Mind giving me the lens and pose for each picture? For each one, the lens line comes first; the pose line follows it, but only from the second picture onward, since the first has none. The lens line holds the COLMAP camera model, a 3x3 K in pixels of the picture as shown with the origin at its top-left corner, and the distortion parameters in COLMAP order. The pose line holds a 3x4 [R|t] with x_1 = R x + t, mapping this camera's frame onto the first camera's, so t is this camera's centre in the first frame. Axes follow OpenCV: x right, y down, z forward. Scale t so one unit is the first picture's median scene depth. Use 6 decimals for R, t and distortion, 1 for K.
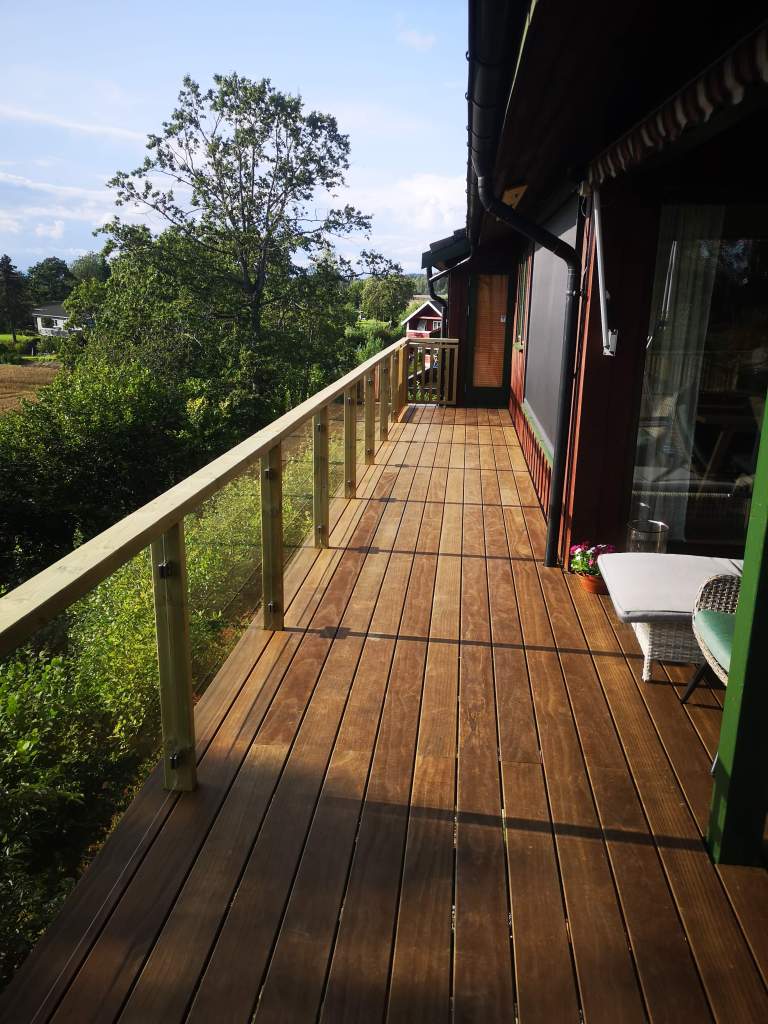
lens RADIAL K [[804.5, 0, 389.9], [0, 804.5, 509.0], [0, 0, 1]] dist [0.038472, -0.026736]
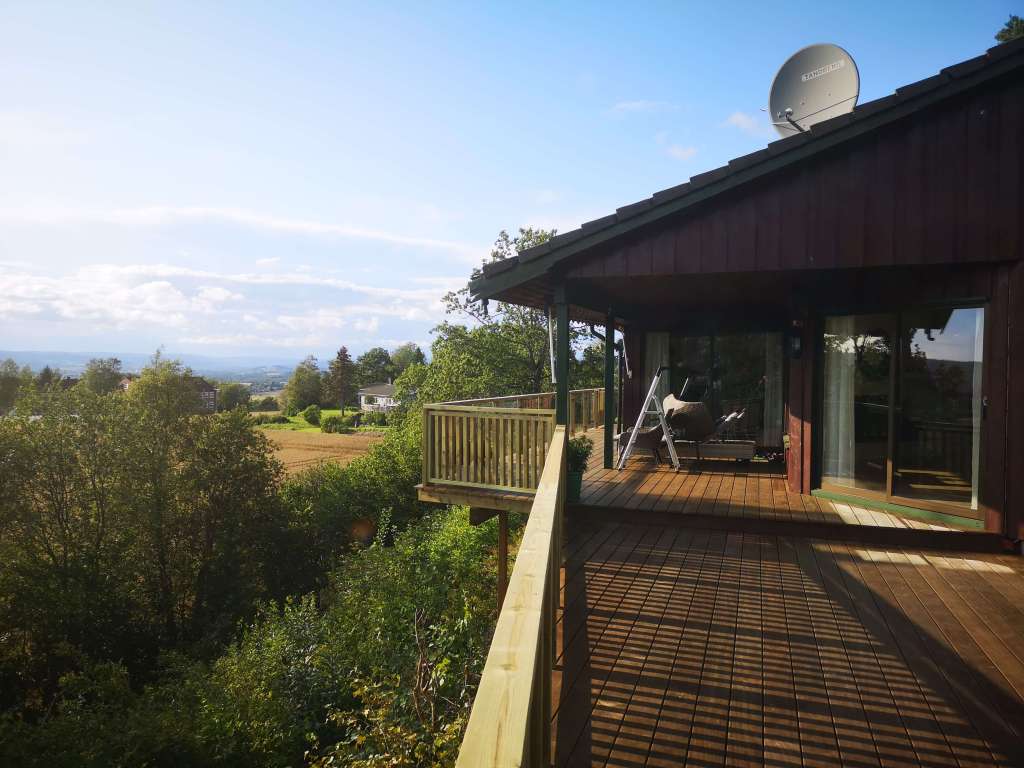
lens RADIAL K [[804.5, 0, 510.7], [0, 804.5, 386.8], [0, 0, 1]] dist [0.038472, -0.026736]
pose [[0.979662, -0.004127, -0.200611, 0.057000], [-0.045301, 0.969427, -0.241164, 0.084275], [0.195473, 0.245347, 0.949524, -0.275998]]
